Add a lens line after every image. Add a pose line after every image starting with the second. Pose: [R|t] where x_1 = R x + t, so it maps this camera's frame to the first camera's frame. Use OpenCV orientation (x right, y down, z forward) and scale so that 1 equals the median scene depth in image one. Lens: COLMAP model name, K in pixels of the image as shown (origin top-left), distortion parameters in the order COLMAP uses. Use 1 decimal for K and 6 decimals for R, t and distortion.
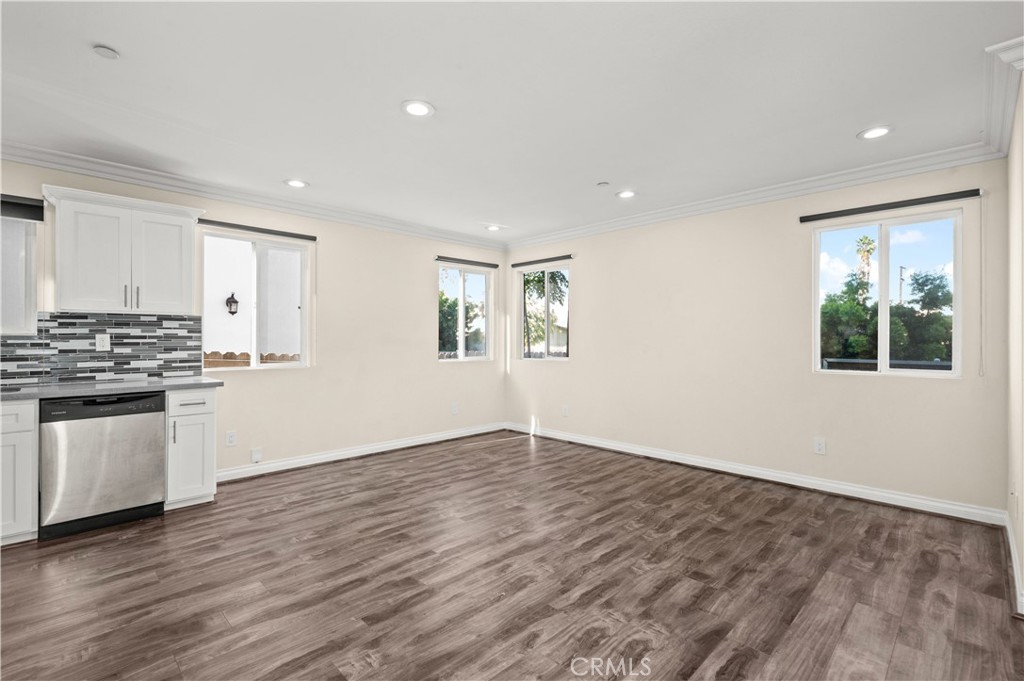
lens RADIAL K [[466.5, 0, 512.0], [0, 466.5, 340.5], [0, 0, 1]] dist [0.000069, 0.000012]
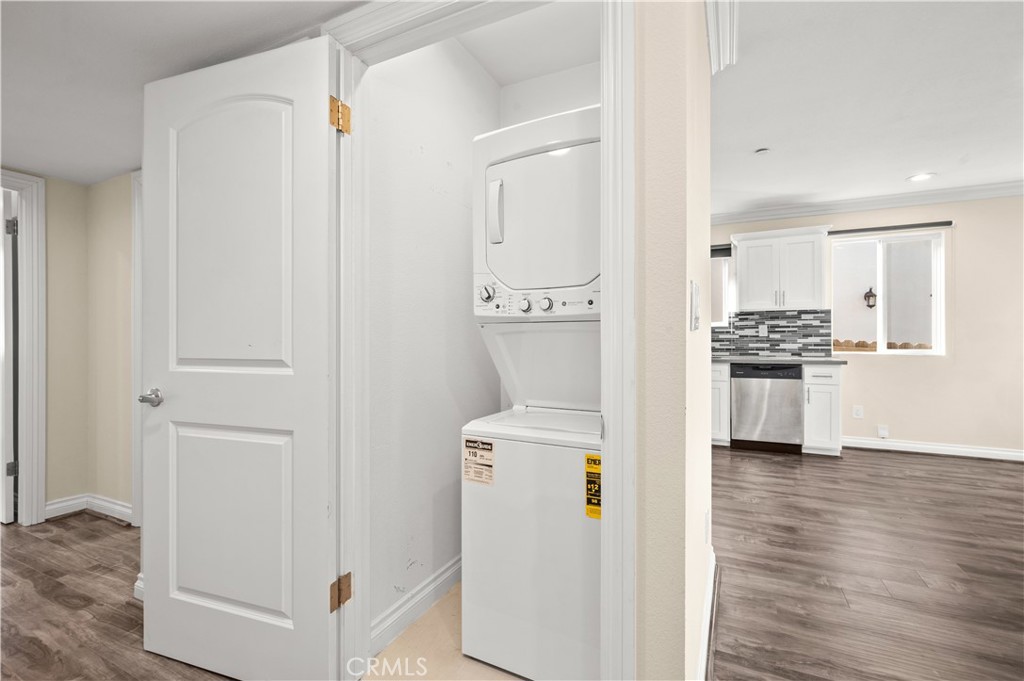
lens RADIAL K [[445.2, 0, 512.3], [0, 445.2, 334.5], [0, 0, 1]] dist [-0.001189, -0.000100]
pose [[0.326477, -0.007362, -0.945177, 0.210471], [0.001799, 0.999973, -0.007168, 0.025844], [0.945203, 0.000640, 0.326481, -0.227220]]
